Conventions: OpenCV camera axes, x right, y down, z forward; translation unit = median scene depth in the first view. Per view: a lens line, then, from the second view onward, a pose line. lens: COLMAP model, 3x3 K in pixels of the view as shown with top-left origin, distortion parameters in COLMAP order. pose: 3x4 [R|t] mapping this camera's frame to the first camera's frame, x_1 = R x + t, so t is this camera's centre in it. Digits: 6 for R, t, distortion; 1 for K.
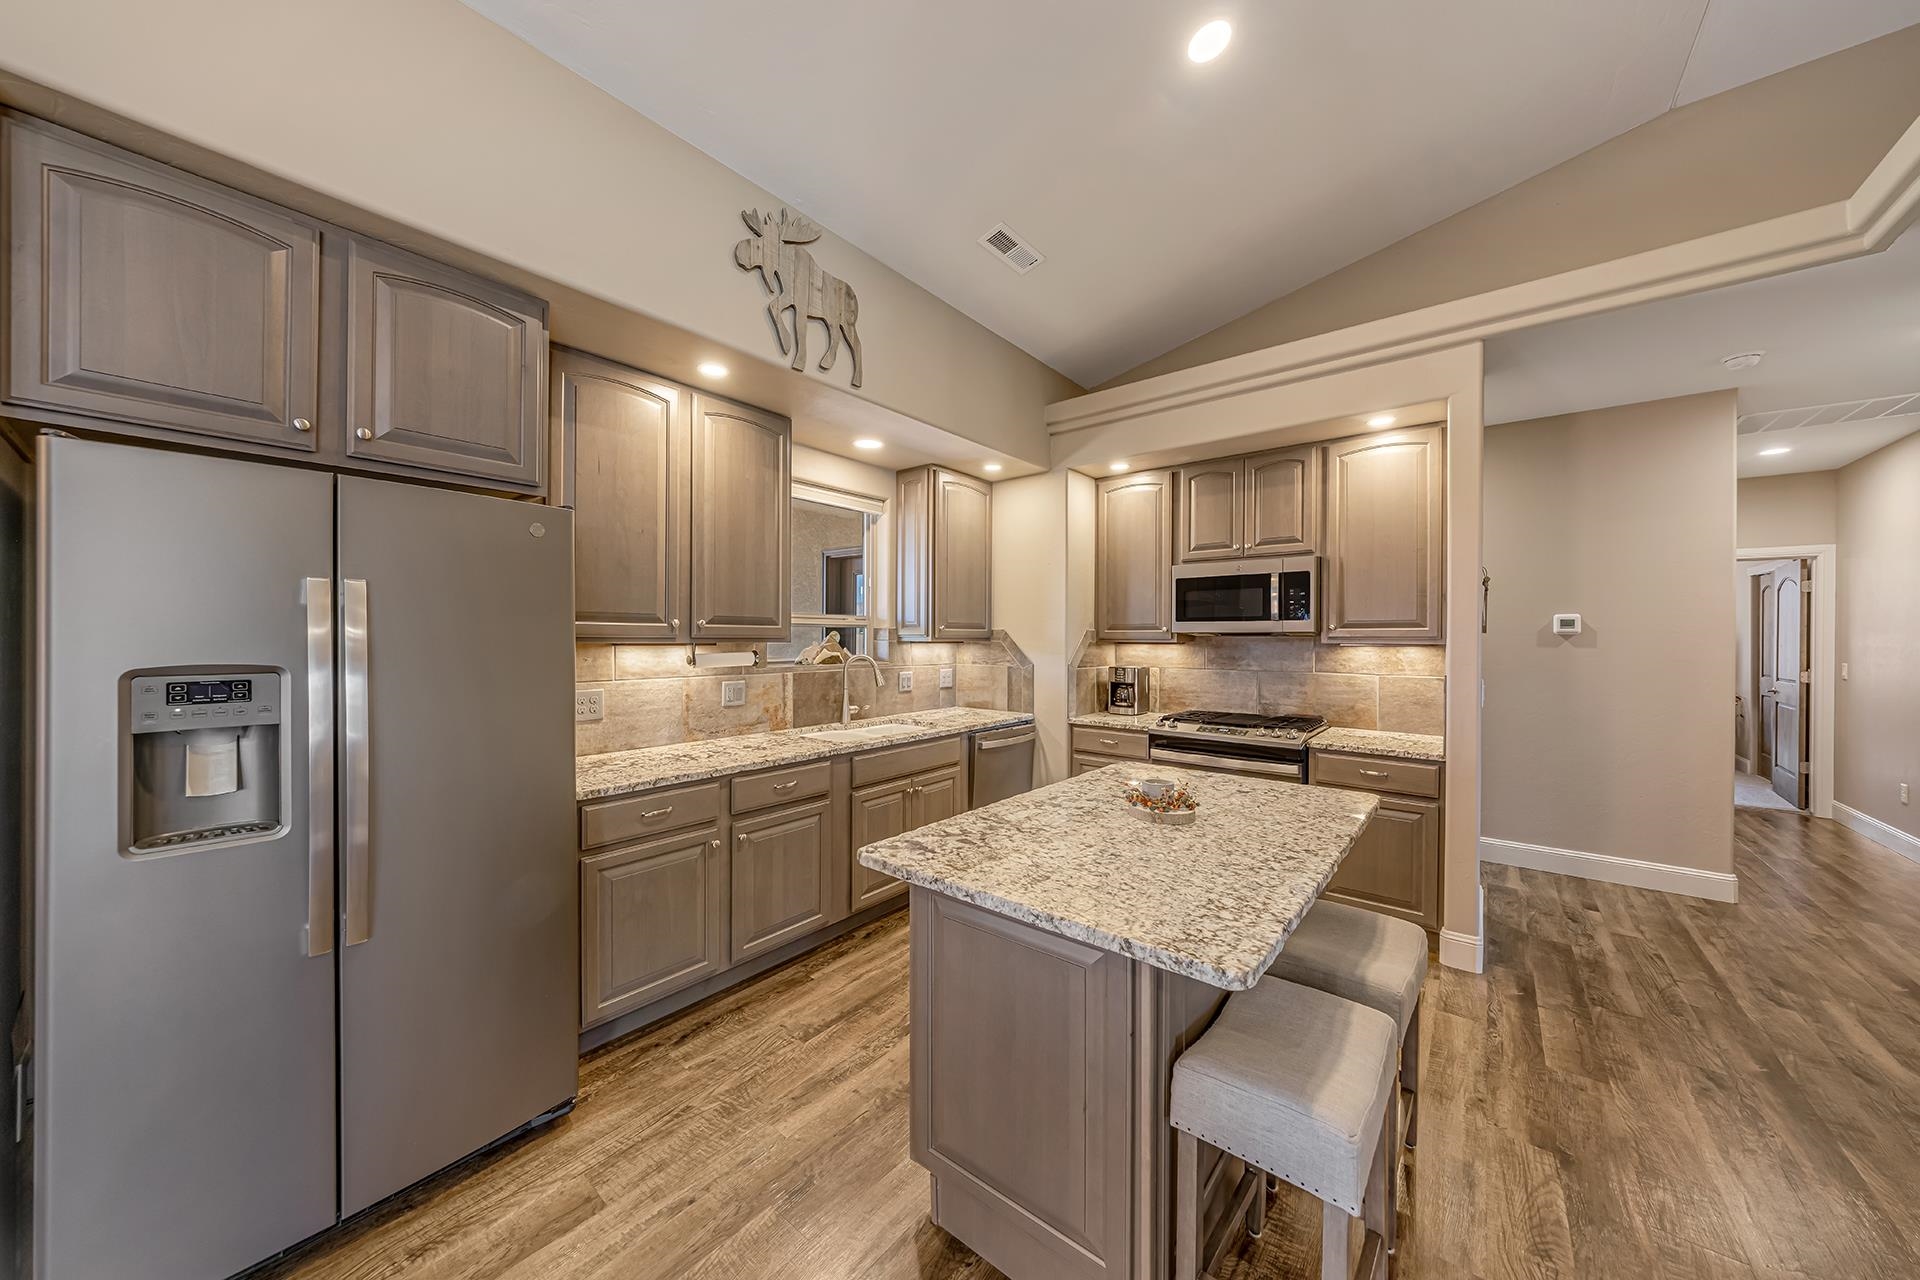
lens RADIAL K [[665.1, 0, 998.7], [0, 665.1, 637.7], [0, 0, 1]] dist [0.000219, -0.000052]
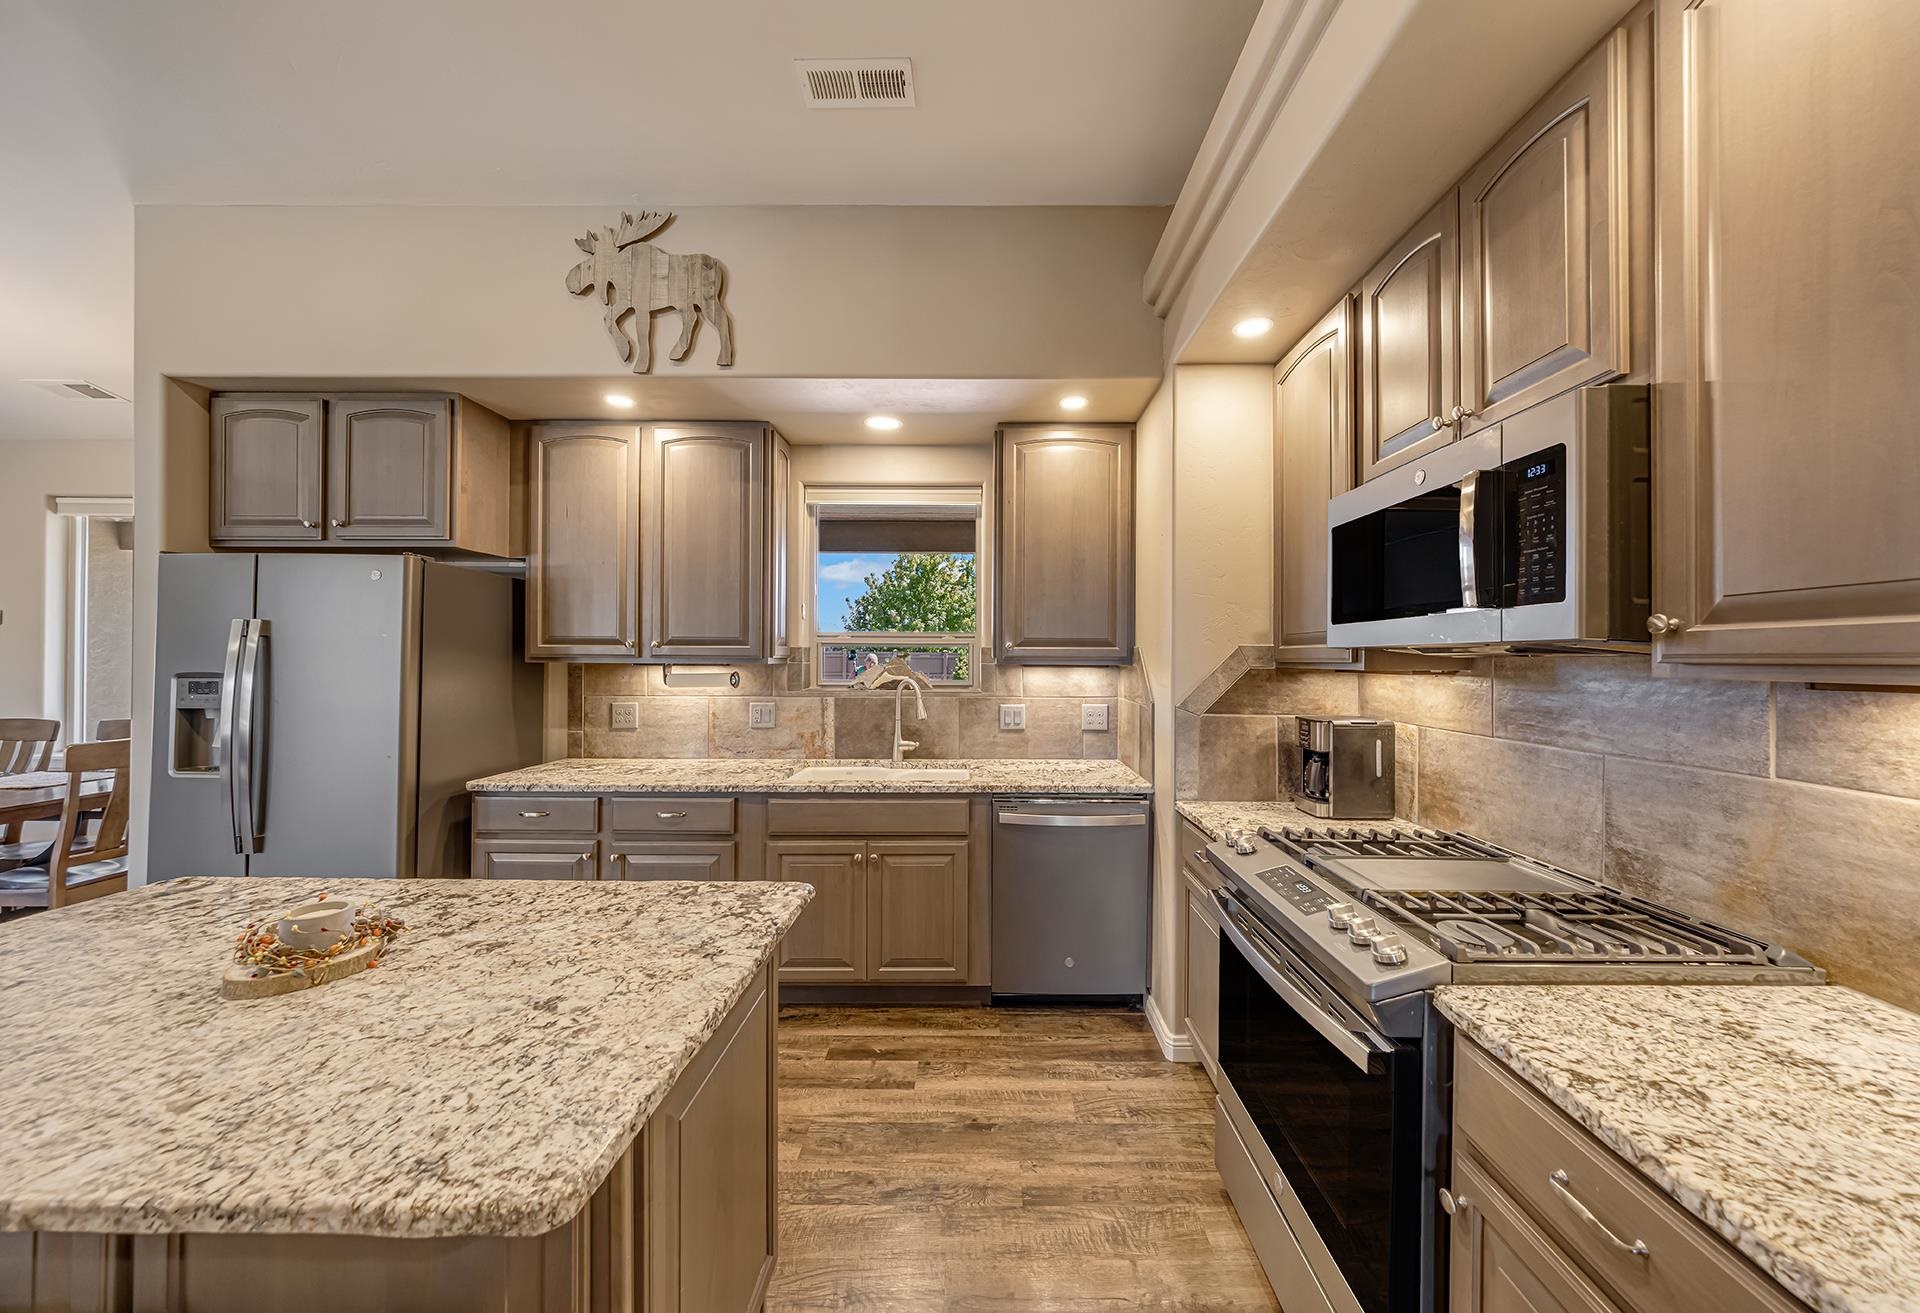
lens RADIAL K [[698.7, 0, 1031.7], [0, 698.7, 654.9], [0, 0, 1]] dist [-0.000492, -0.000031]
pose [[0.597664, -0.003882, -0.801737, 0.578547], [-0.002474, 0.999975, -0.006686, 0.000288], [0.801743, 0.005979, 0.597639, 0.604856]]
